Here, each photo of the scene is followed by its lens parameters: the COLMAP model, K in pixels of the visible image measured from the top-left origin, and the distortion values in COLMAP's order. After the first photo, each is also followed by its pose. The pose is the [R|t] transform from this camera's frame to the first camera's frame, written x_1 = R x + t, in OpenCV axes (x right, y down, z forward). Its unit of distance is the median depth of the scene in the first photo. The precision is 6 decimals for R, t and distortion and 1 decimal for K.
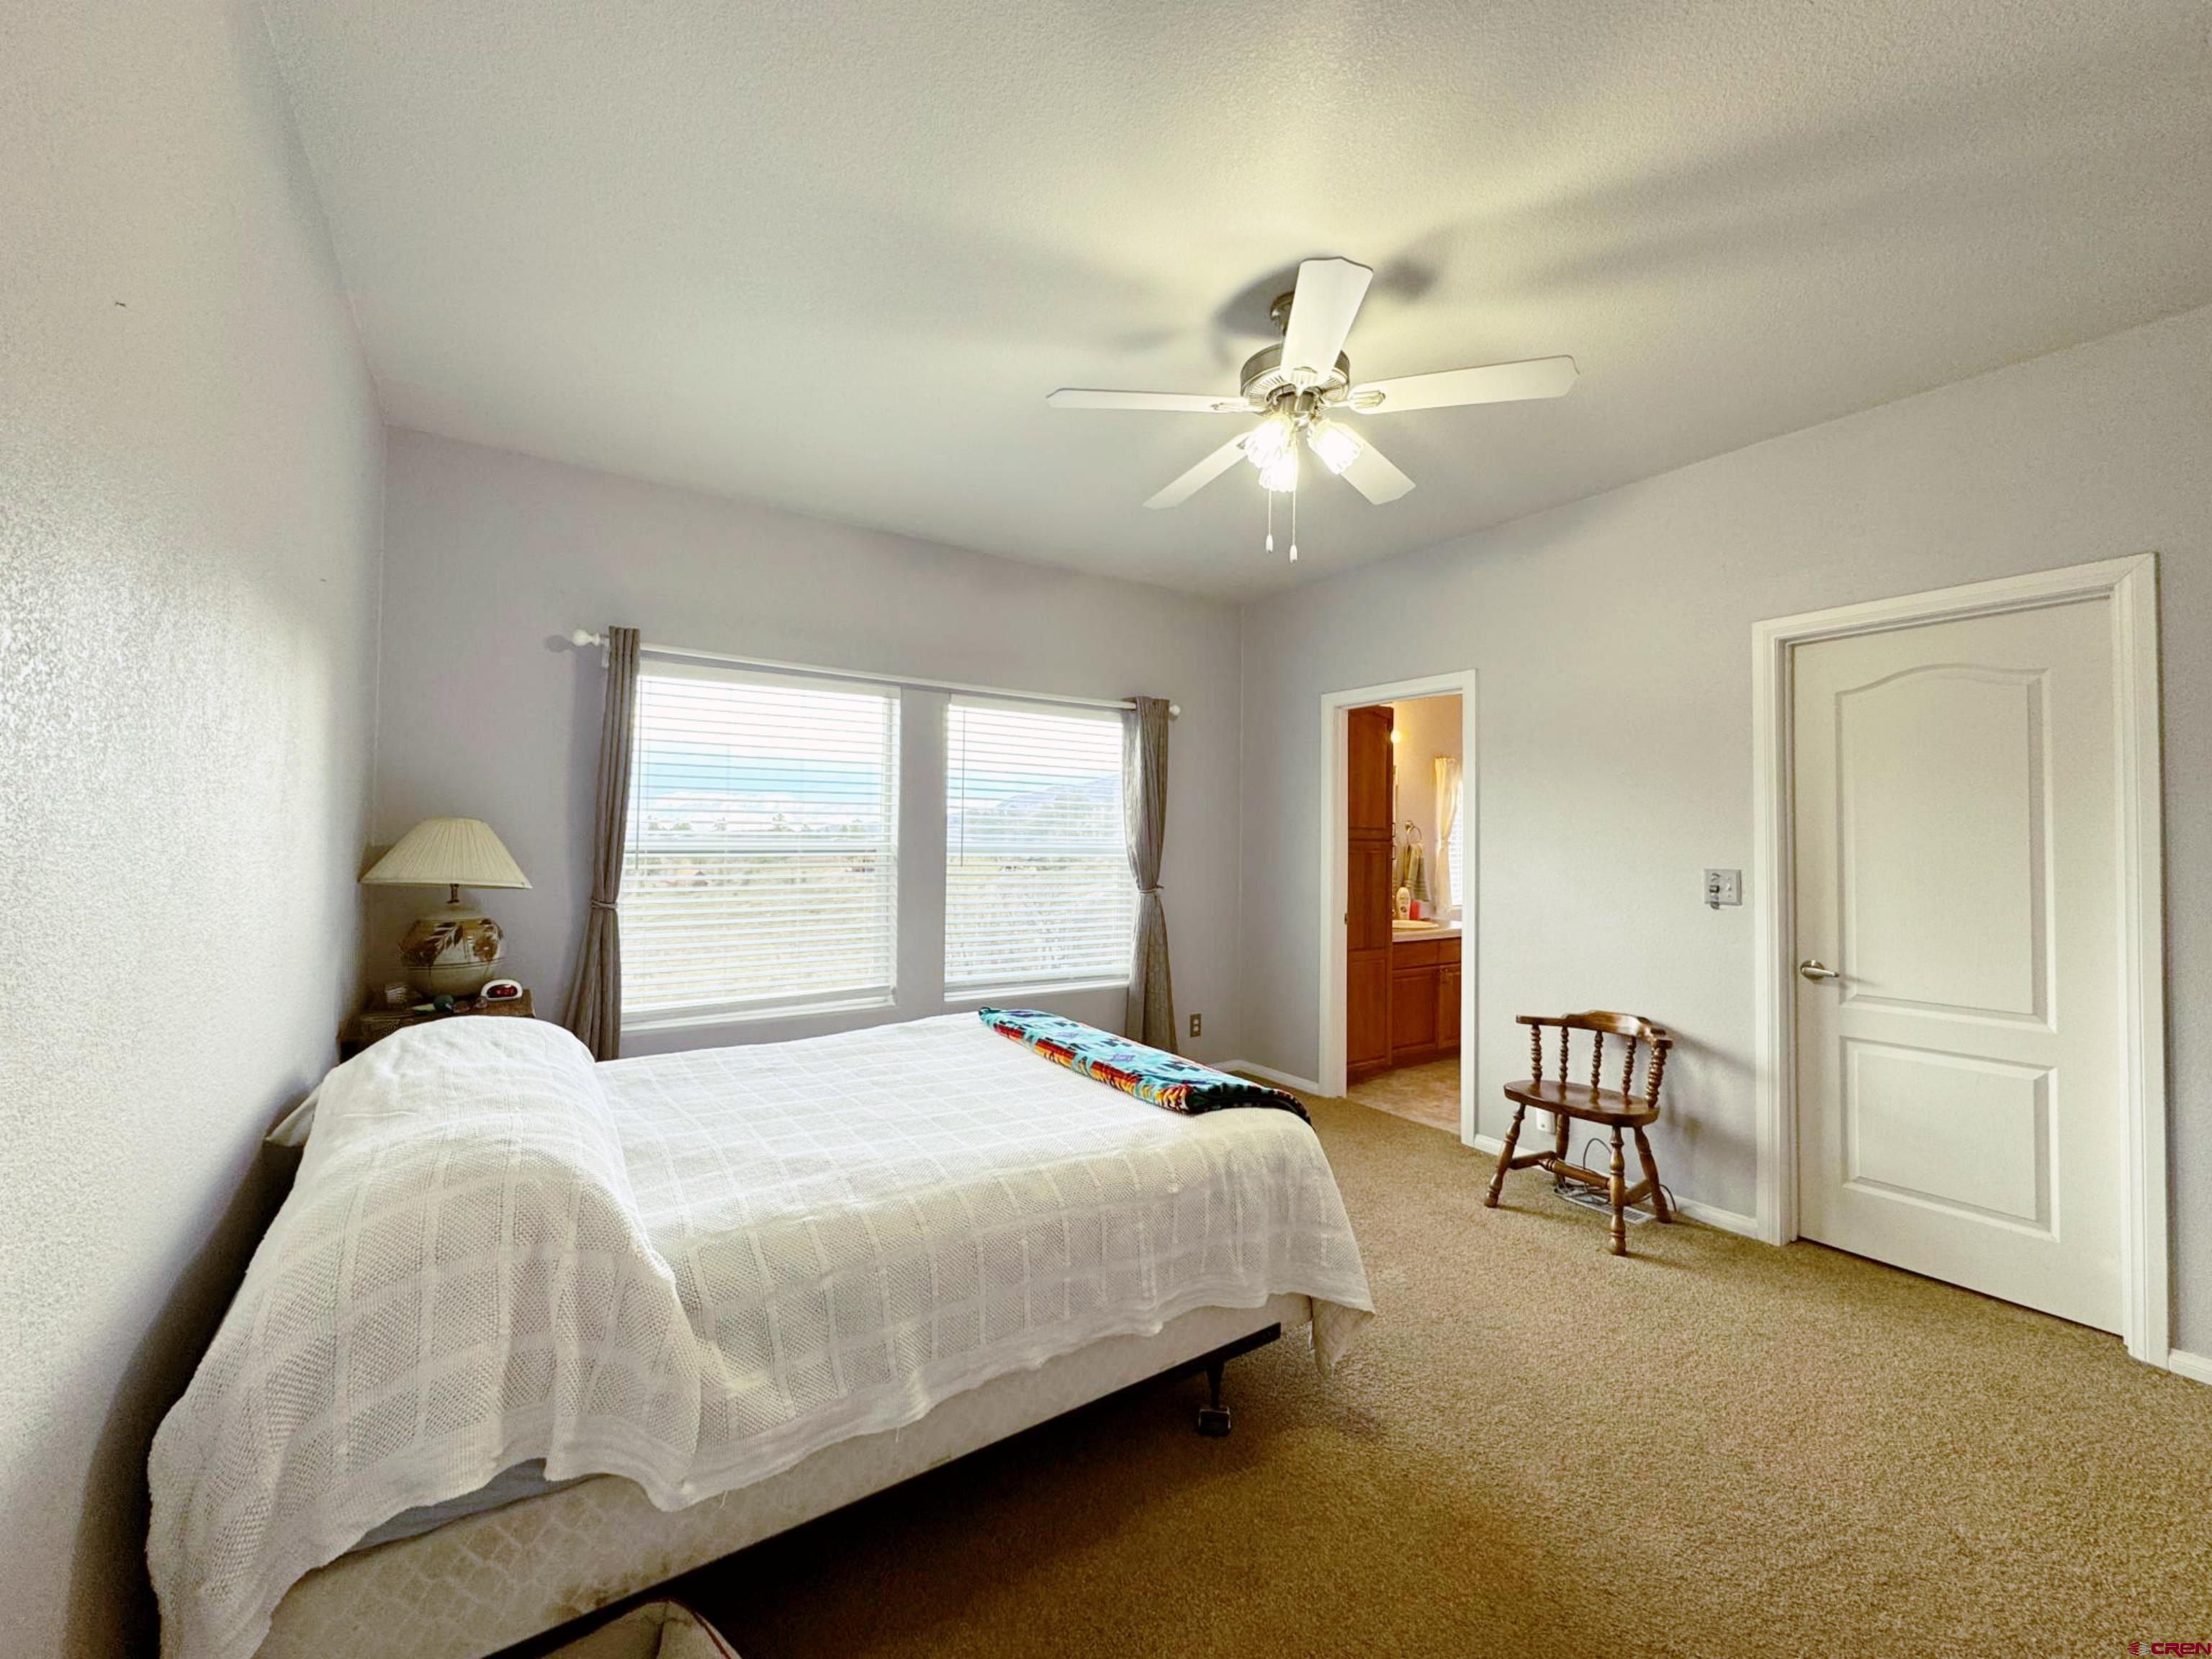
lens RADIAL K [[883.4, 0, 1107.7], [0, 883.4, 830.7], [0, 0, 1]] dist [-0.001023, -0.000352]
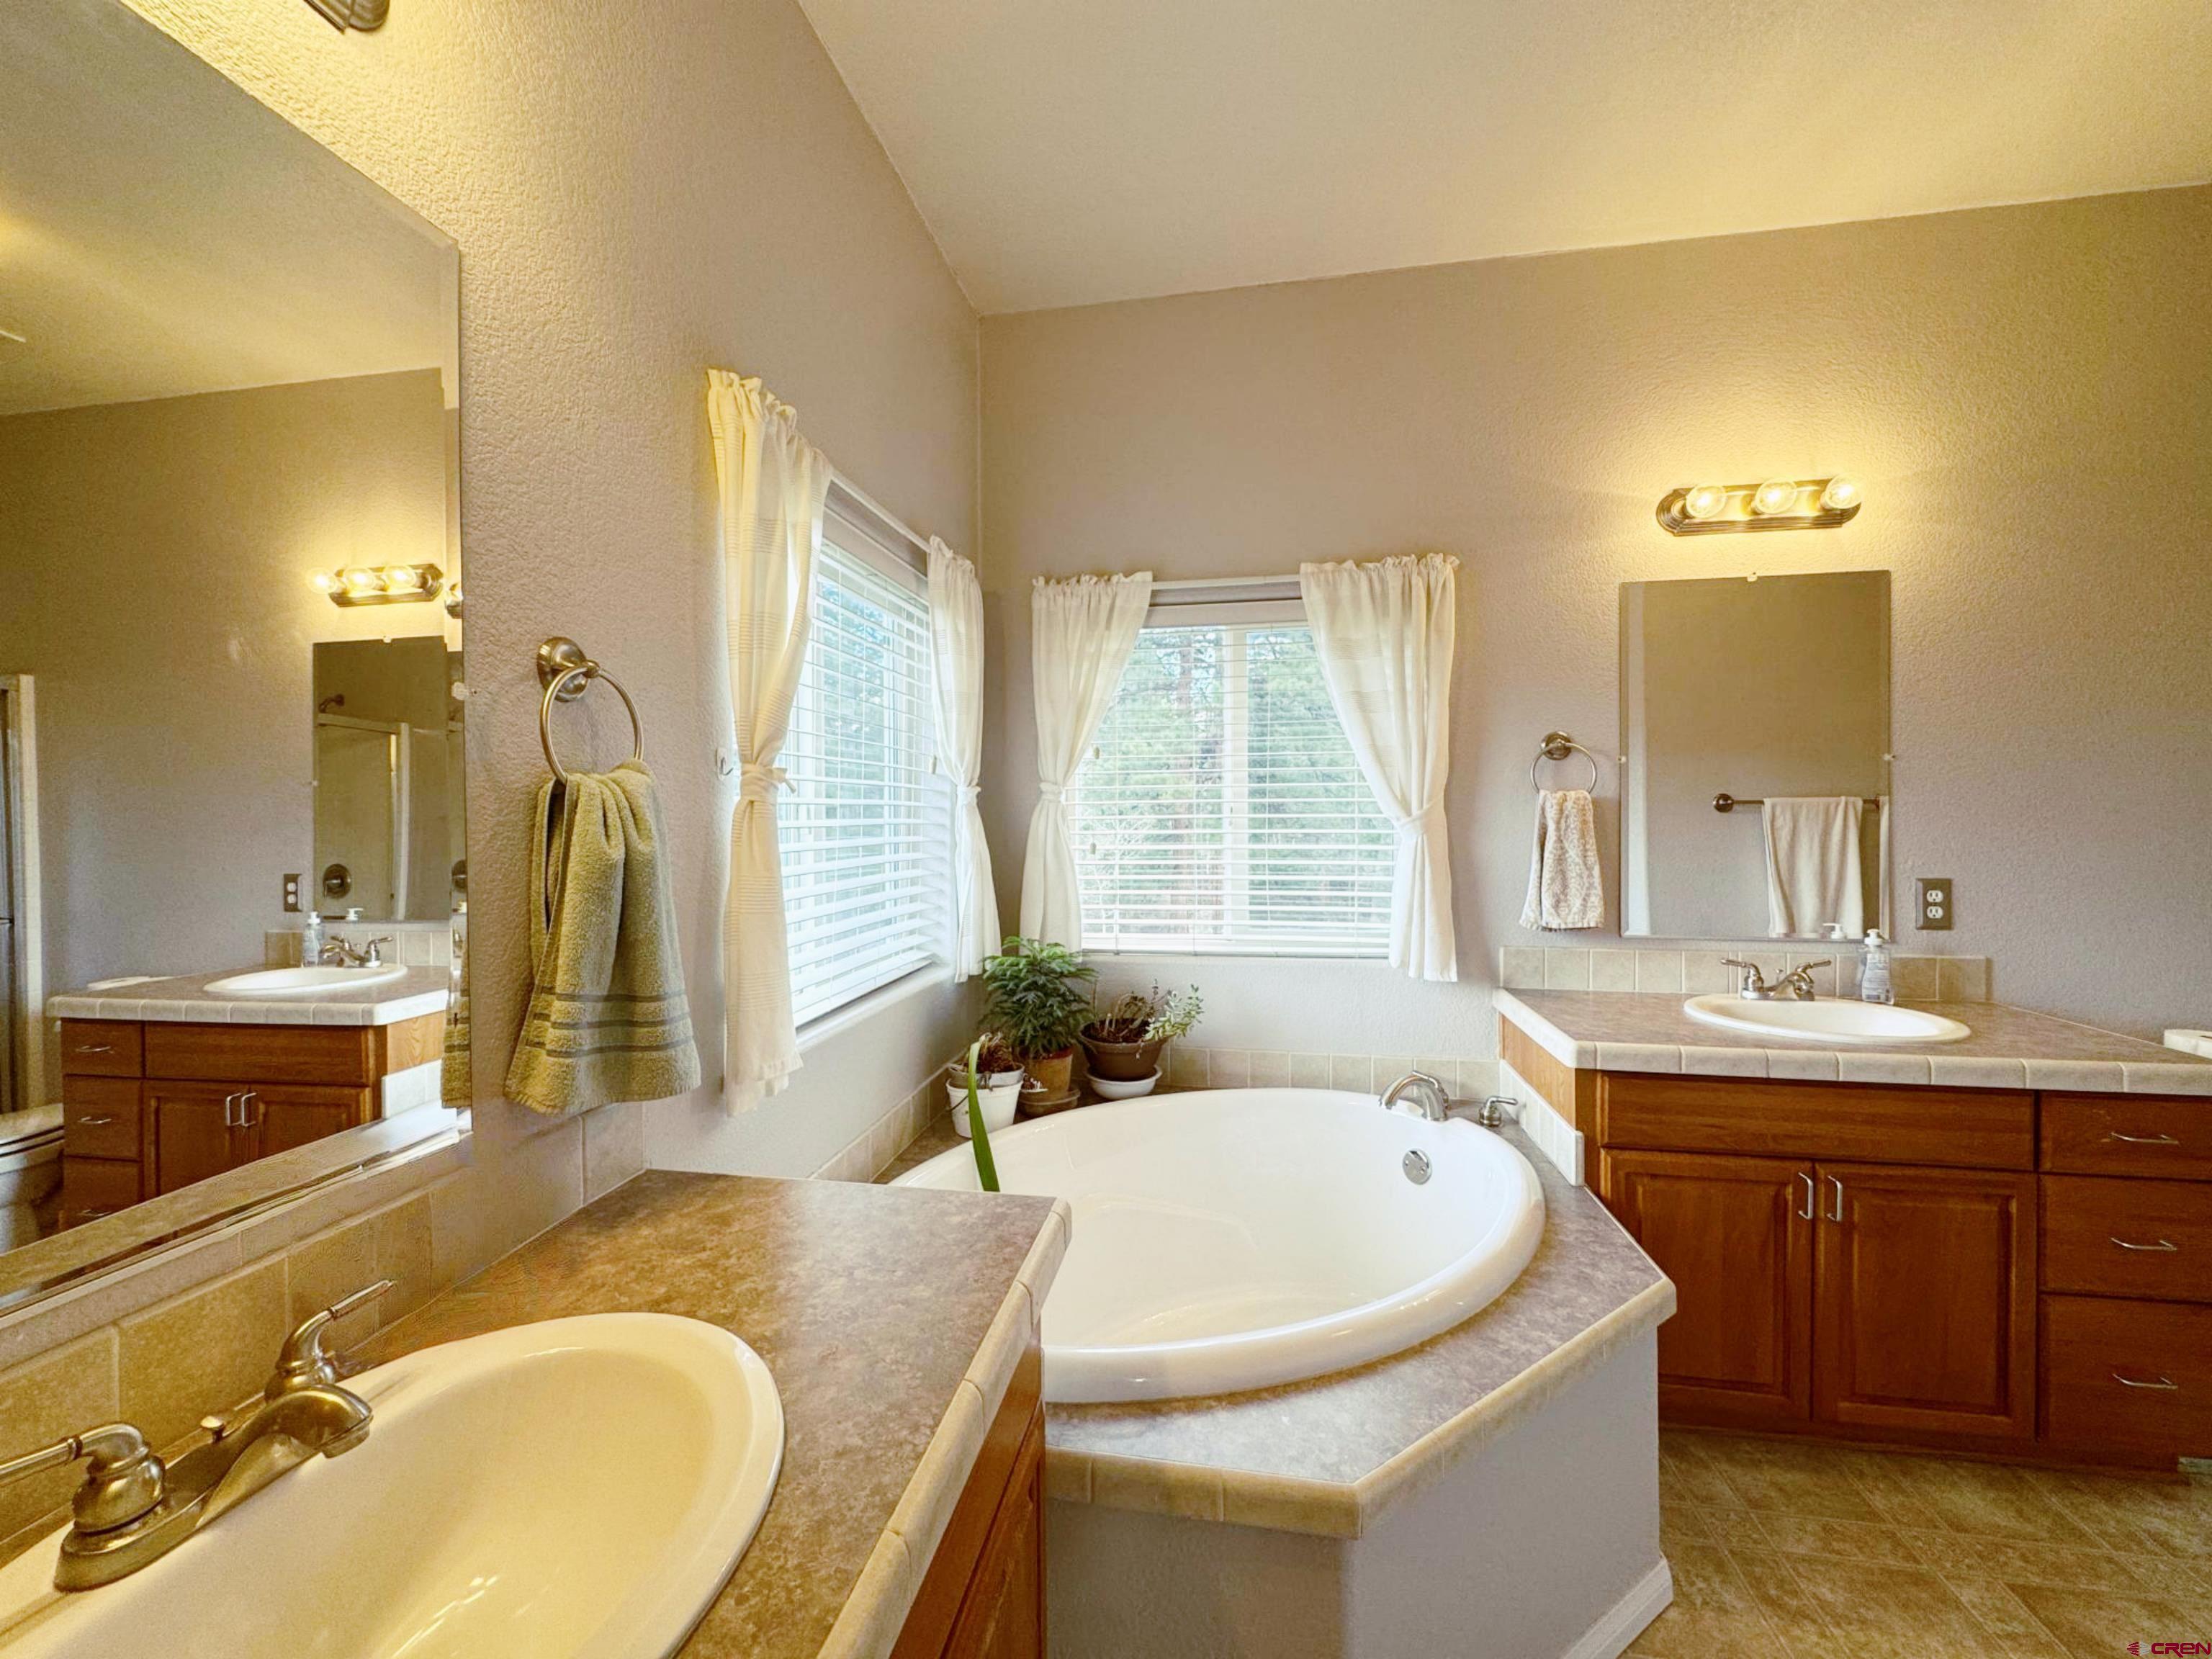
lens RADIAL K [[883.4, 0, 1100.5], [0, 883.4, 826.7], [0, 0, 1]] dist [-0.001023, -0.000352]
pose [[0.696884, -0.022704, 0.716825, 0.283933], [0.002174, 0.999561, 0.029545, 0.019914], [-0.717181, -0.019031, 0.696627, 0.787548]]
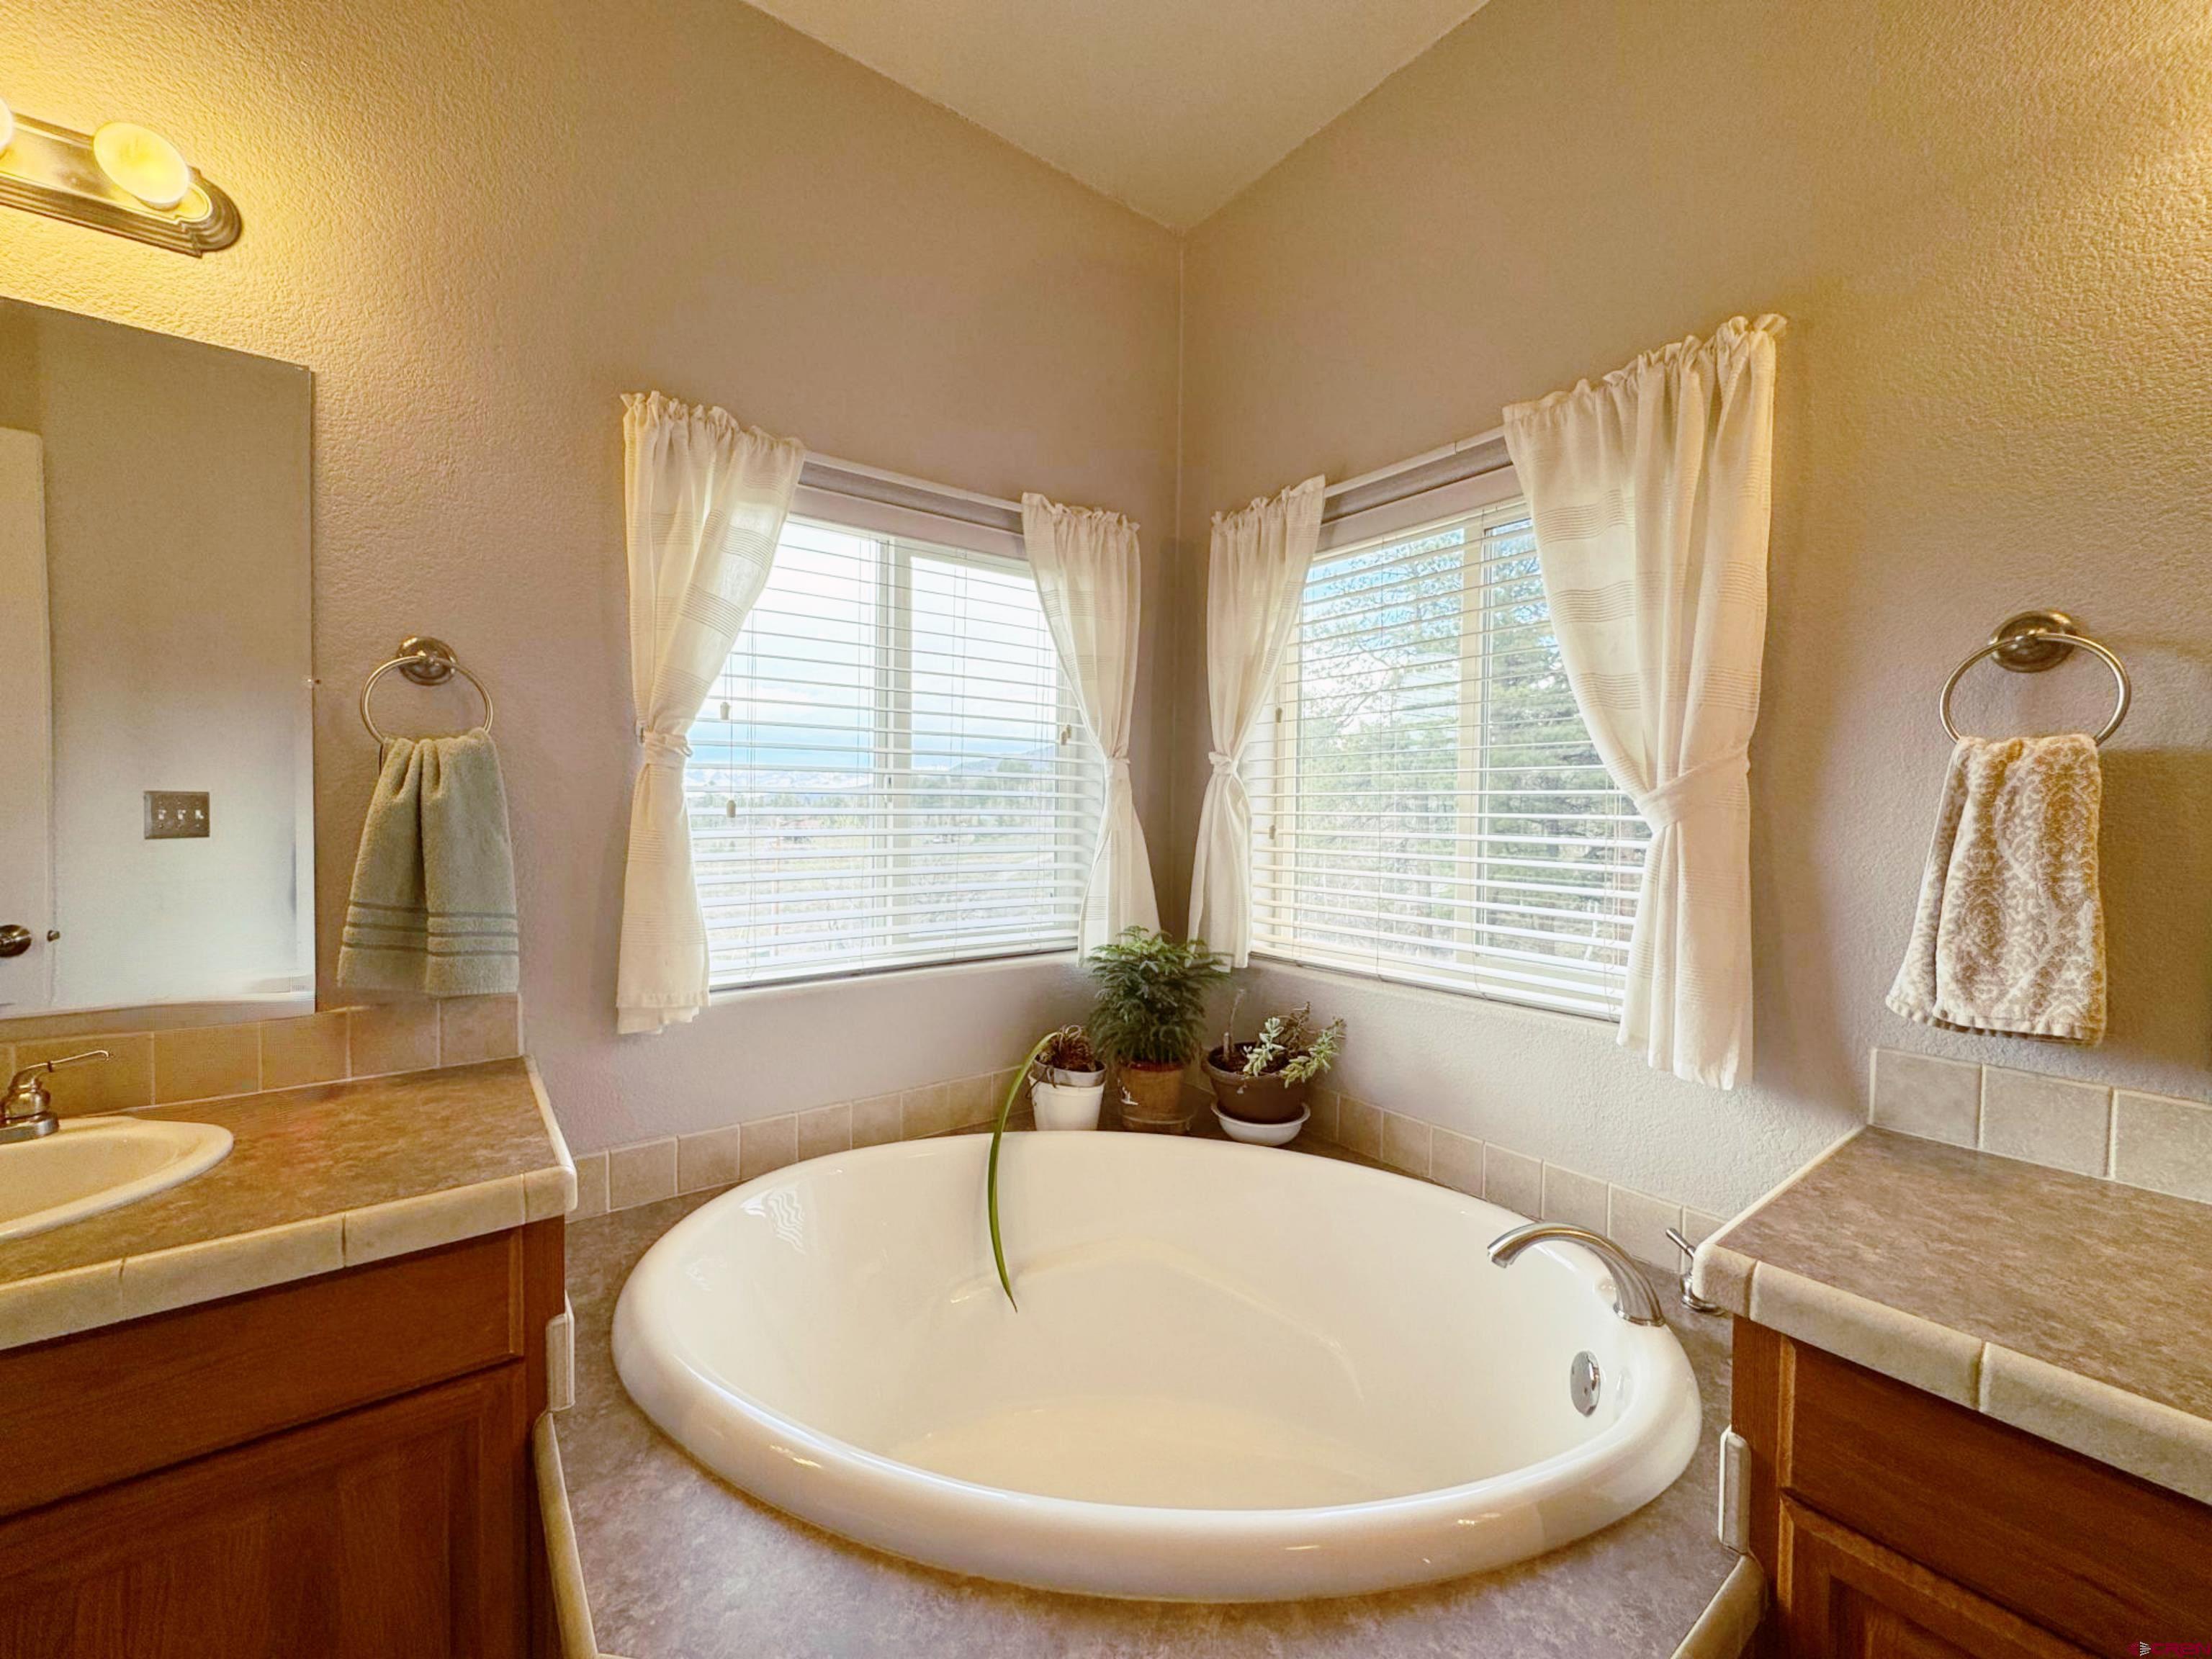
lens RADIAL K [[883.4, 0, 1108.3], [0, 883.4, 826.6], [0, 0, 1]] dist [-0.001023, -0.000352]
pose [[0.998479, 0.001072, 0.055121, 0.490267], [-0.003095, 0.999324, 0.036627, 0.027767], [-0.055045, -0.036742, 0.997808, 0.745219]]
